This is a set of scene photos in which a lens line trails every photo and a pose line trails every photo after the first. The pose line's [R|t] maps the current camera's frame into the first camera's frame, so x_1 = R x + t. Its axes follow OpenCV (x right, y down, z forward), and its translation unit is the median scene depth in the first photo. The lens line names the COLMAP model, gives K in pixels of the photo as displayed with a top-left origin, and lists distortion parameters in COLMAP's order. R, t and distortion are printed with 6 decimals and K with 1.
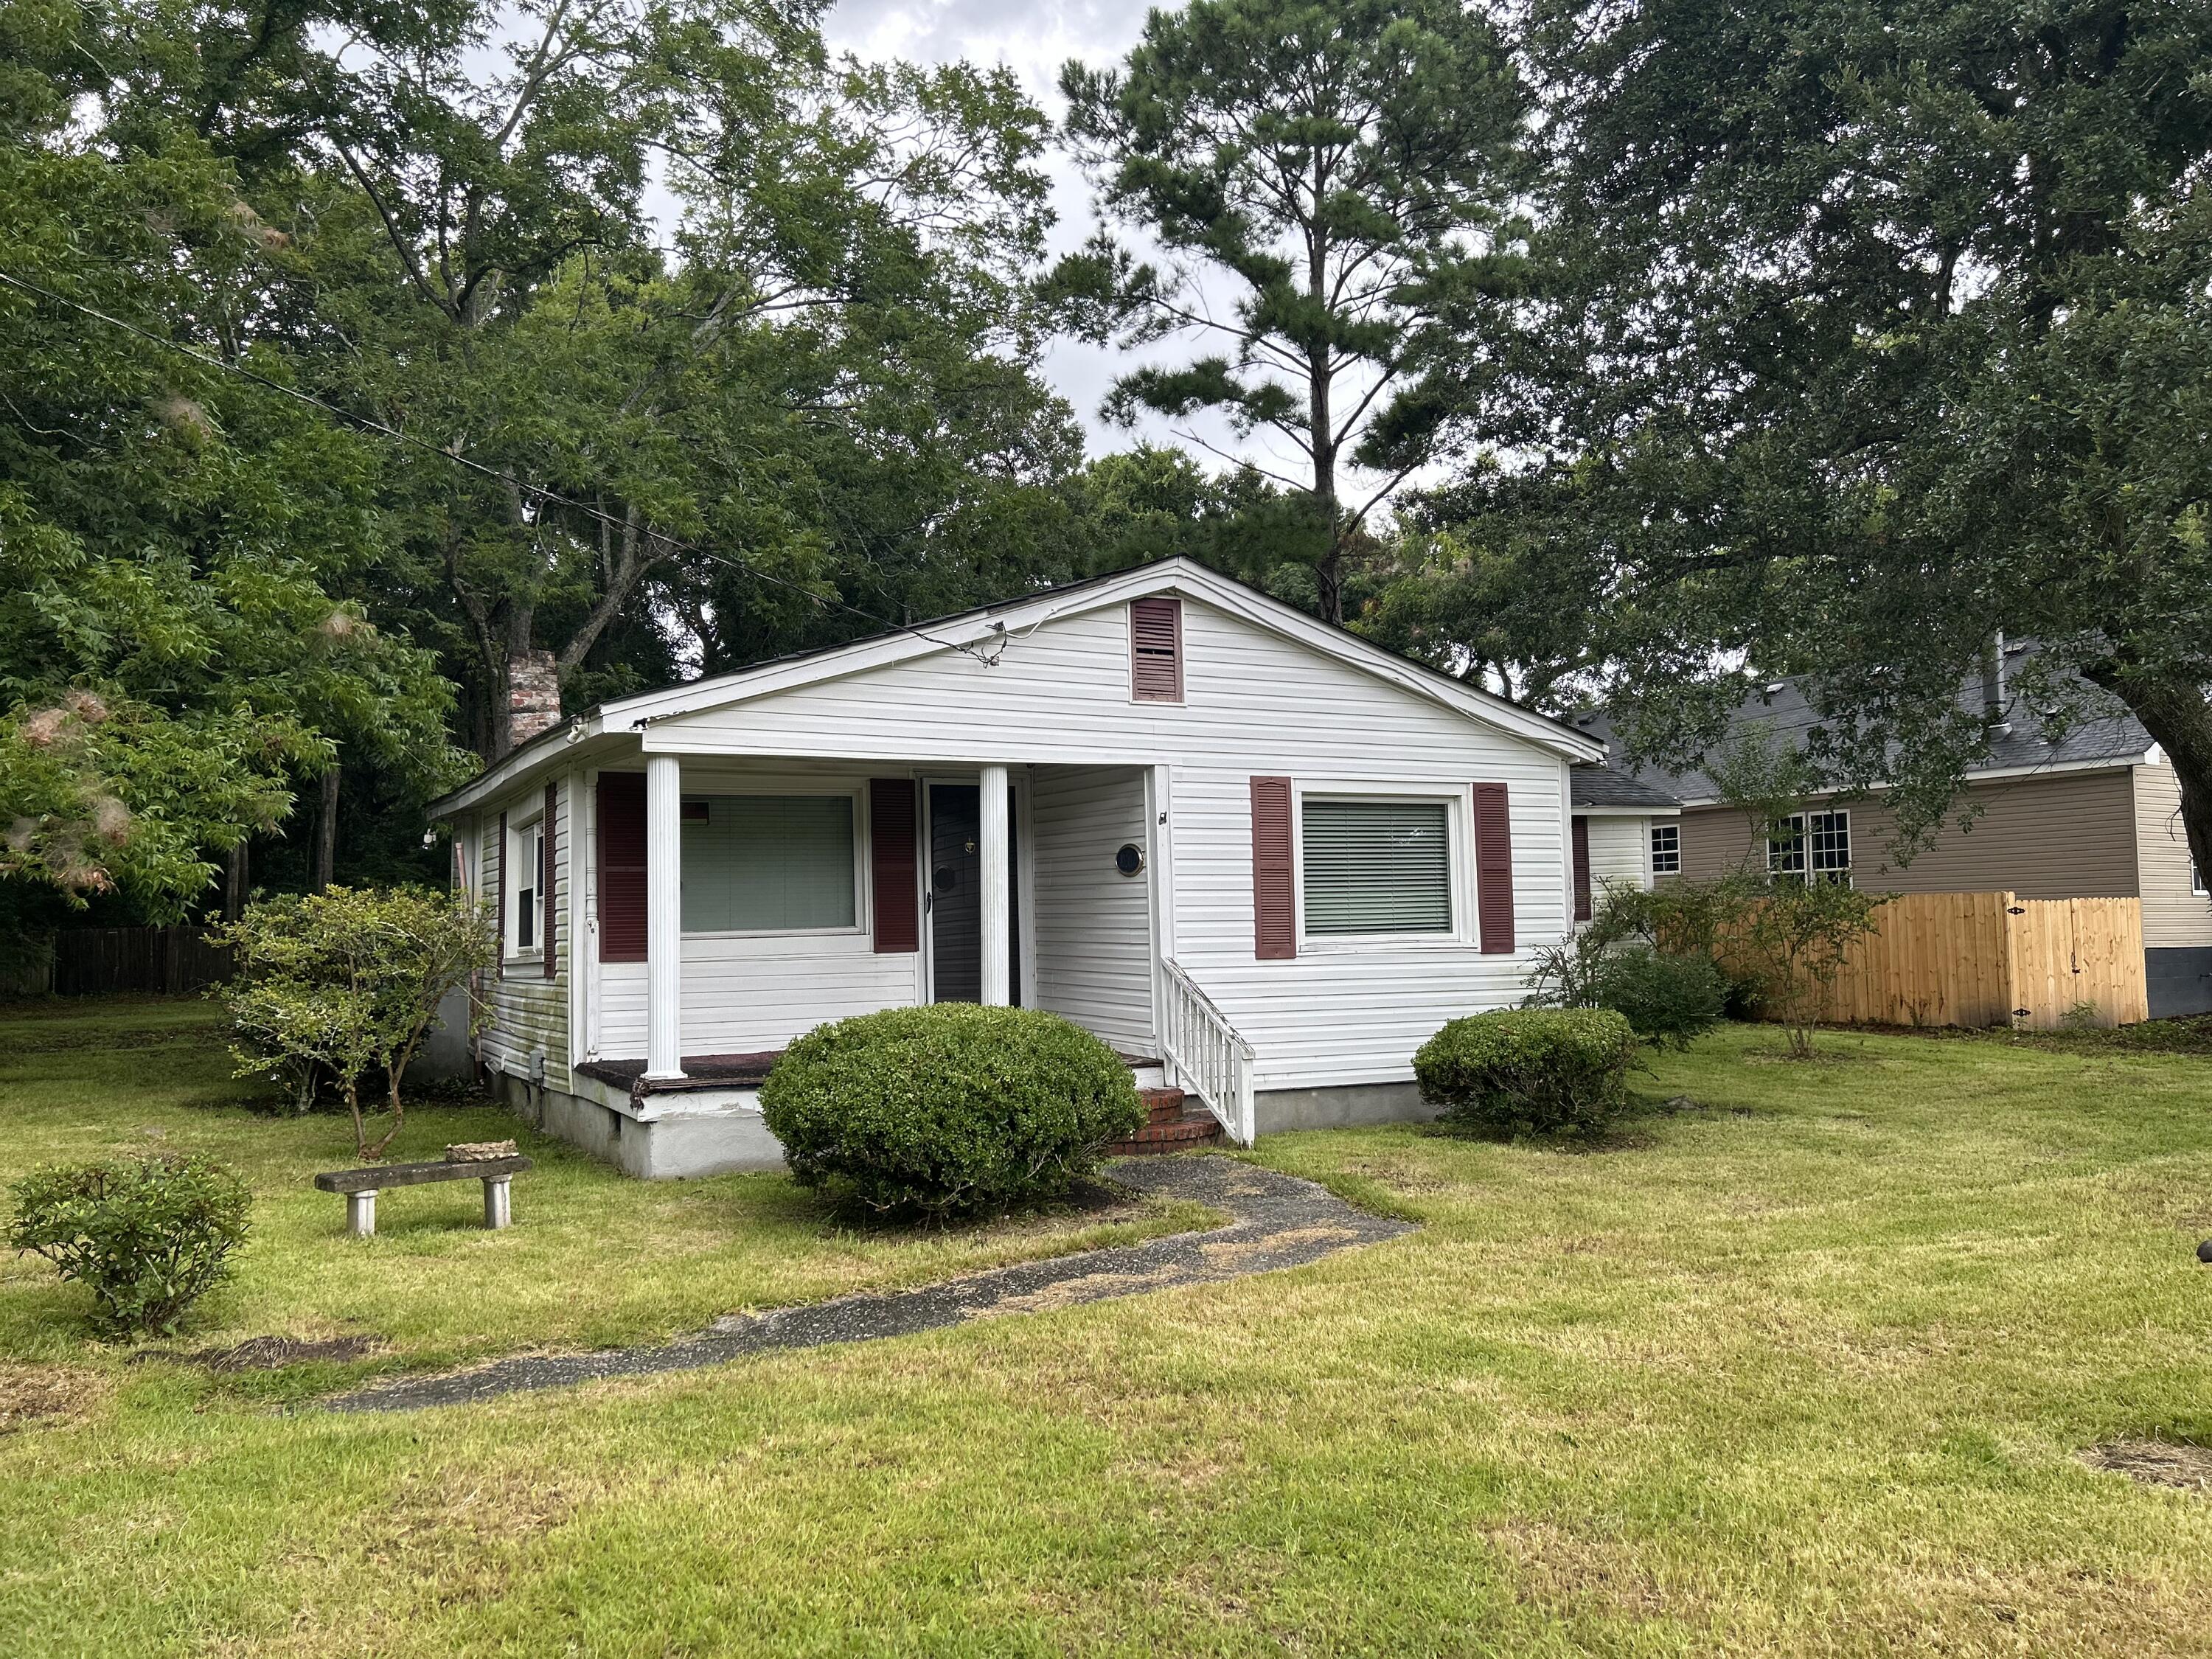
lens RADIAL K [[1684.6, 0, 1106.0], [0, 1684.6, 829.5], [0, 0, 1]] dist [0.112156, -0.115393]
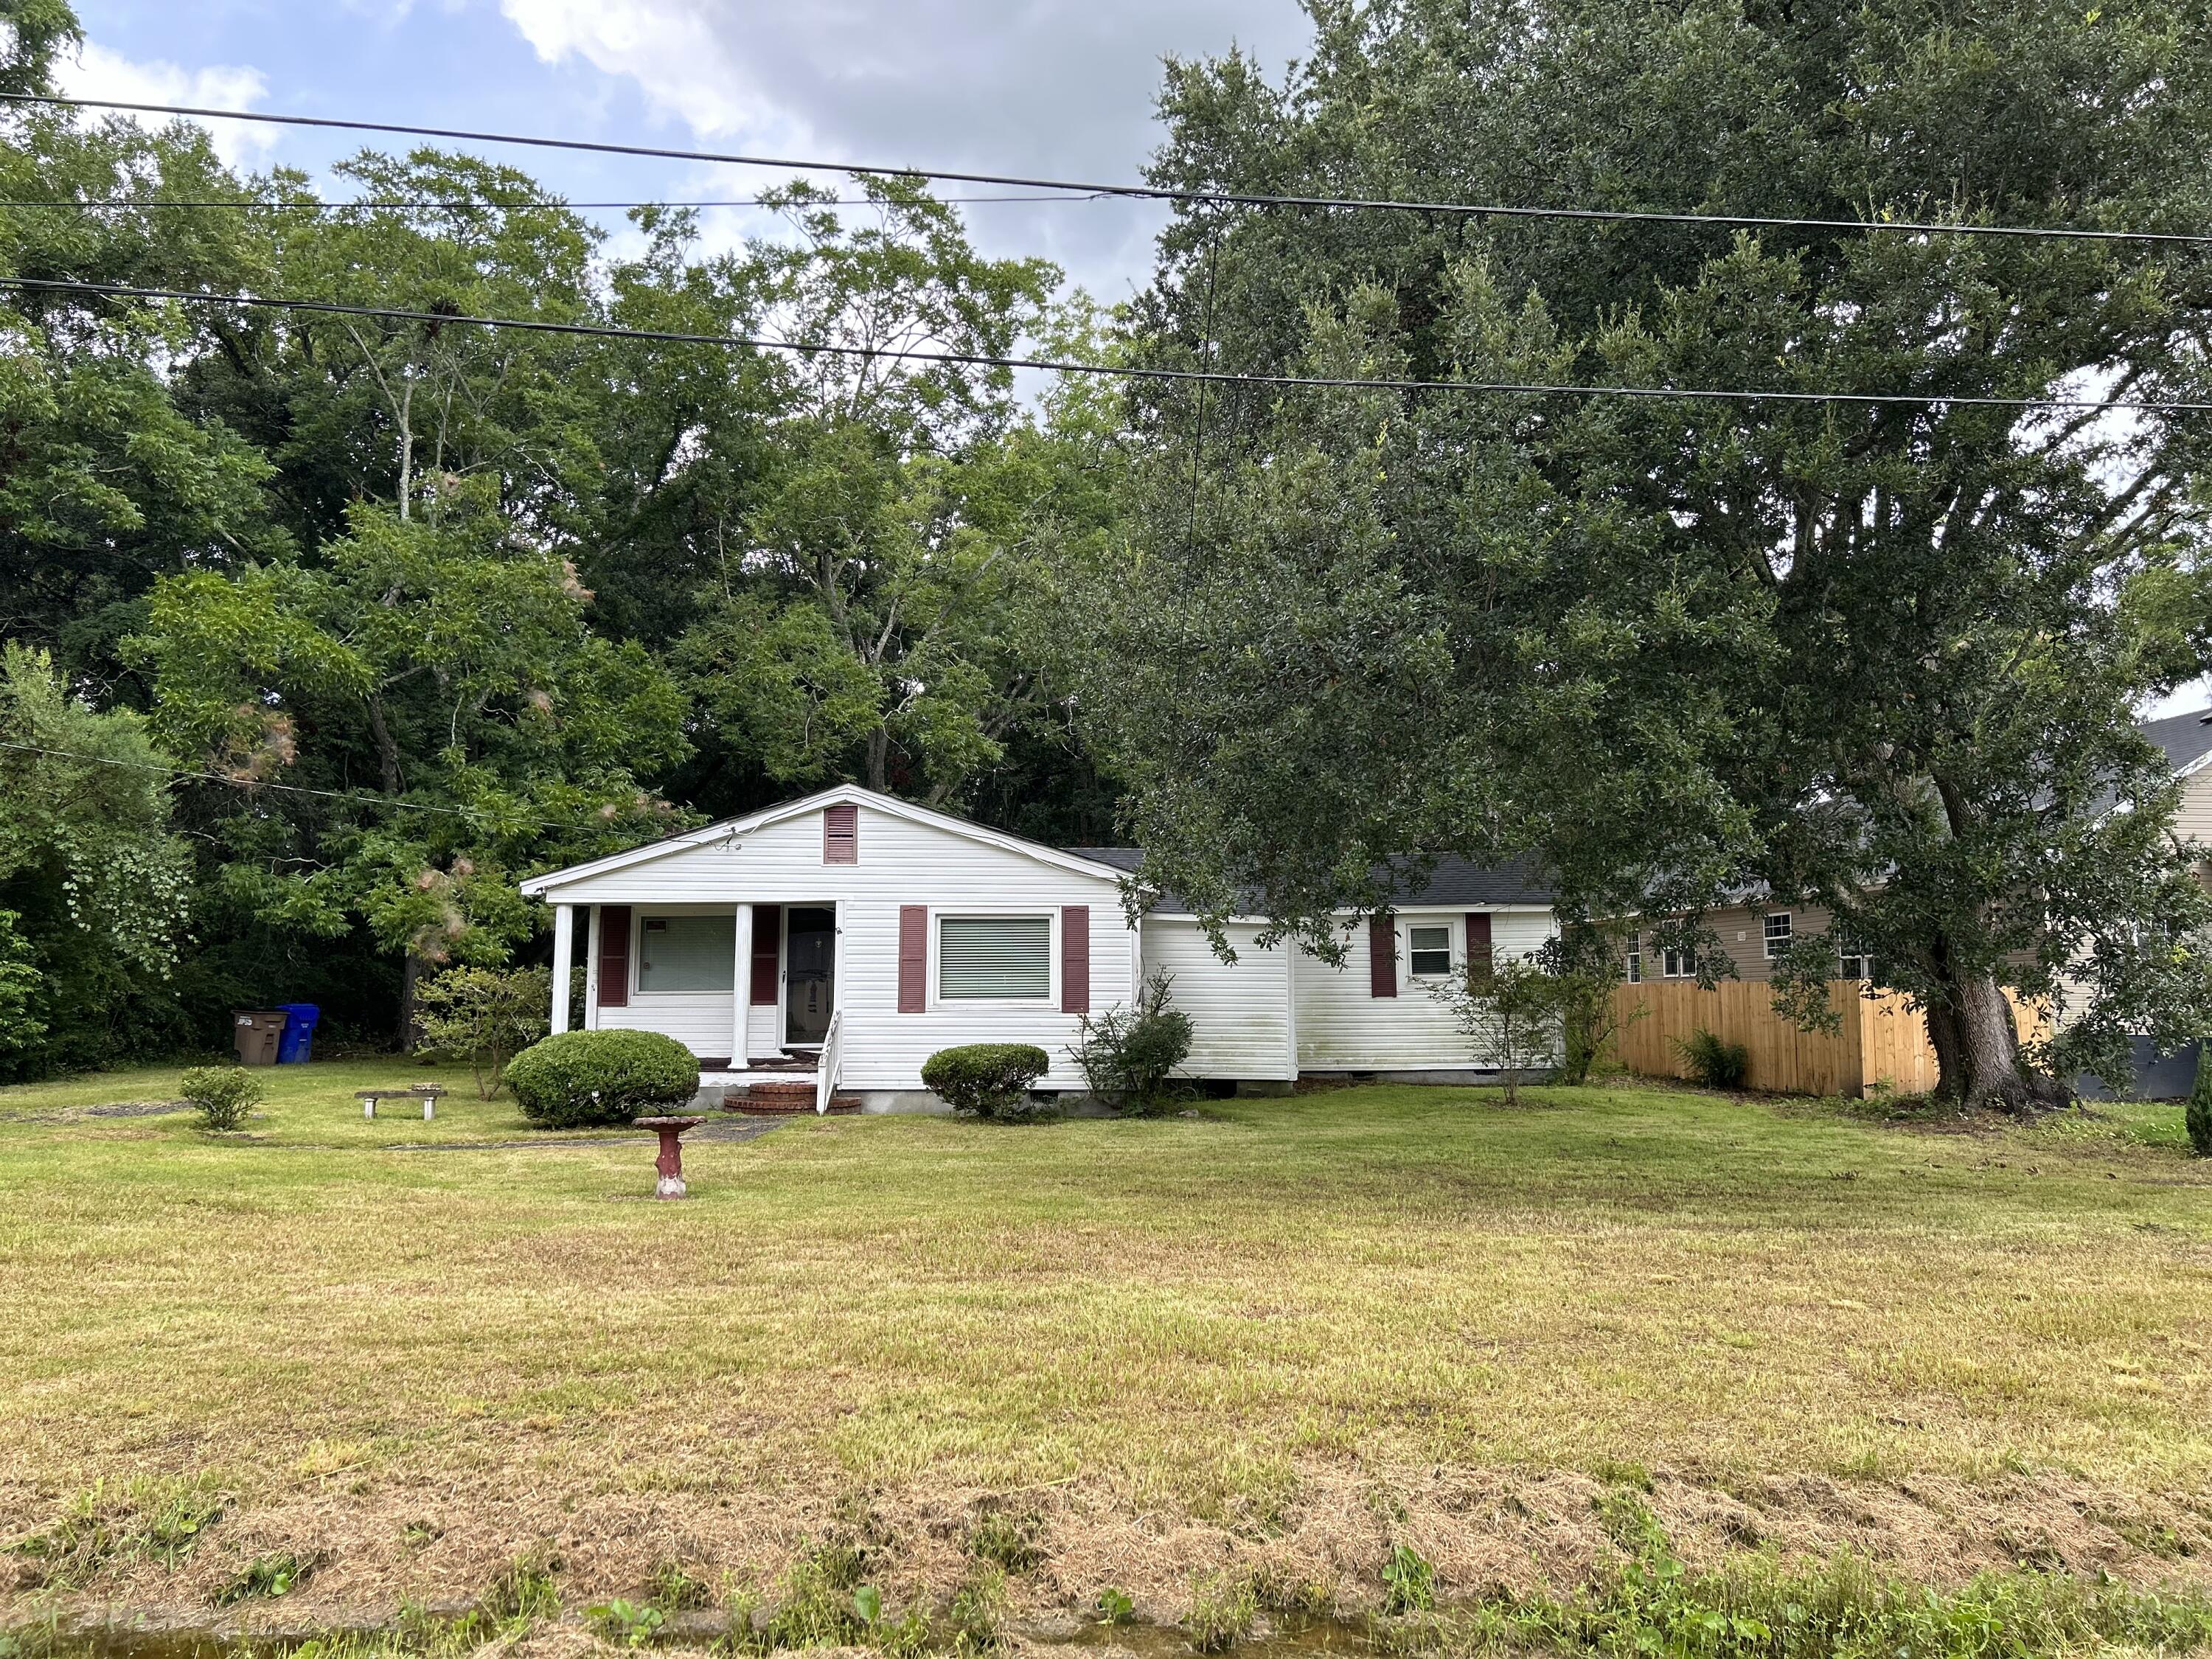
lens RADIAL K [[1655.2, 0, 1106.0], [0, 1655.2, 829.5], [0, 0, 1]] dist [0.124257, -0.157540]
pose [[0.901515, -0.022844, -0.432144, 0.967396], [0.007114, 0.999253, -0.037982, -0.041364], [0.432689, 0.031167, 0.901004, -0.418213]]
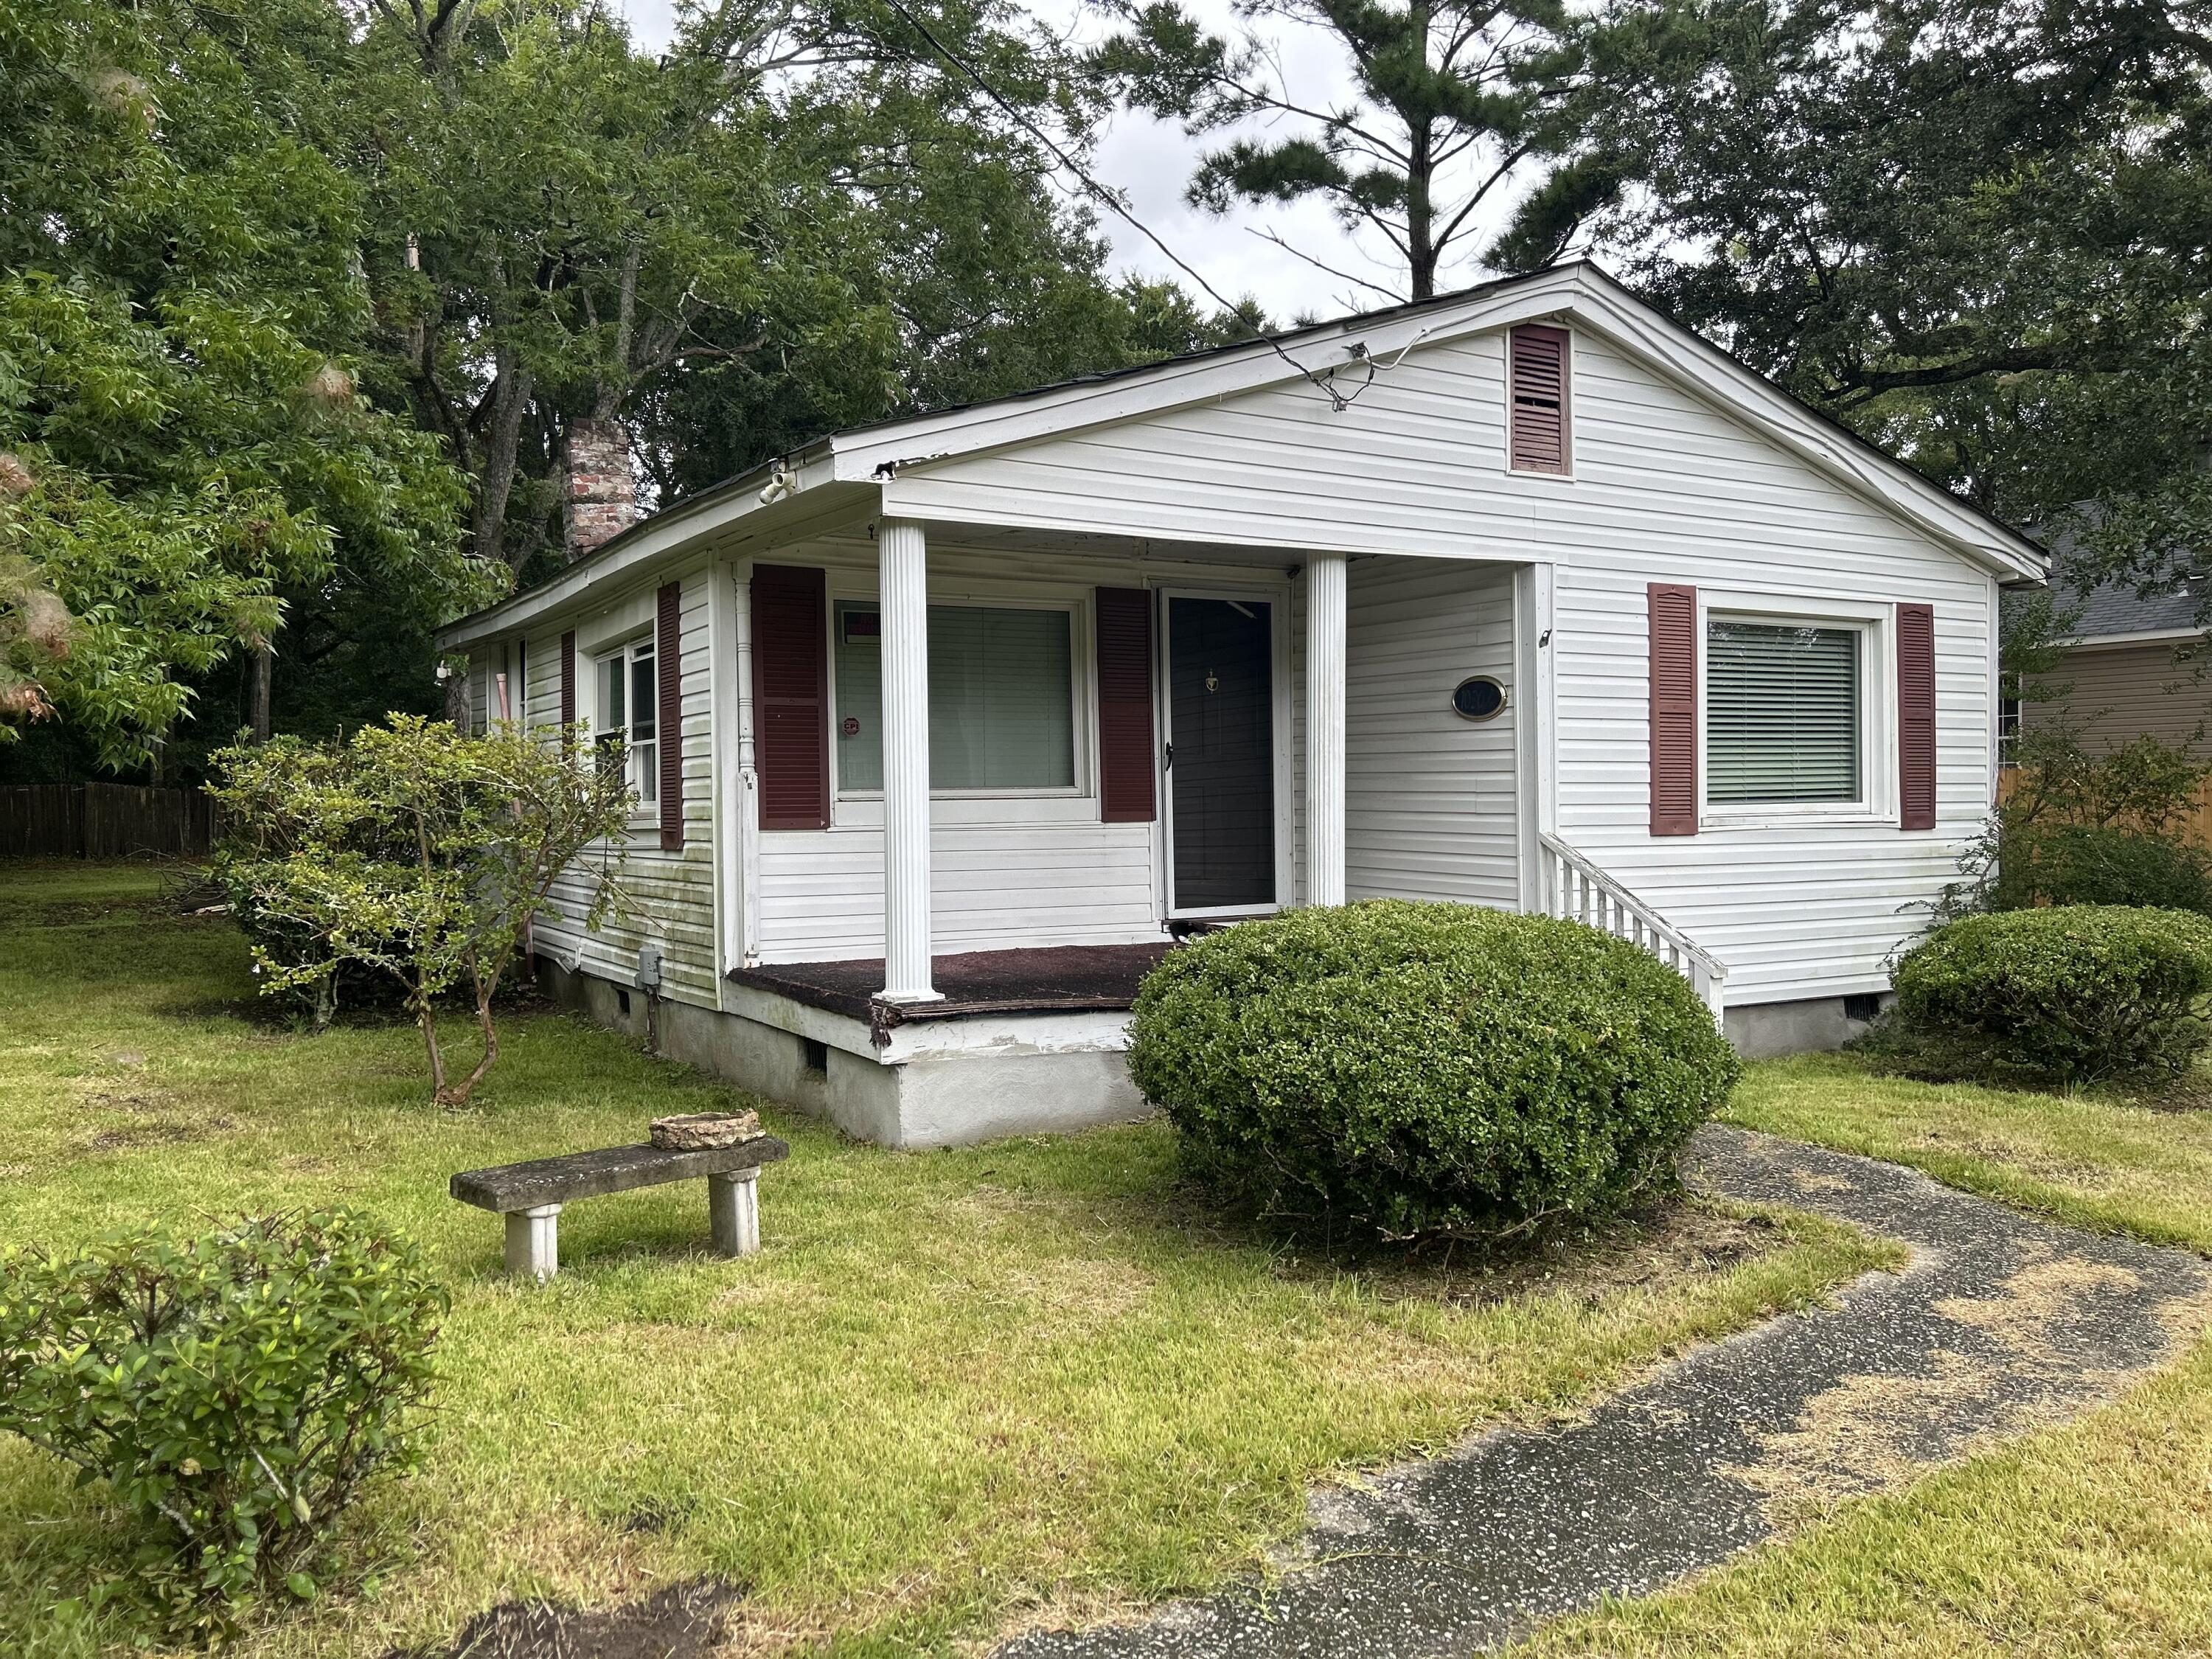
lens RADIAL K [[1655.2, 0, 1106.0], [0, 1655.2, 829.5], [0, 0, 1]] dist [0.124257, -0.157540]
pose [[0.998564, 0.009494, 0.052727, -0.176579], [-0.013428, 0.997111, 0.074758, 0.021980], [-0.051865, -0.075358, 0.995807, 0.274221]]
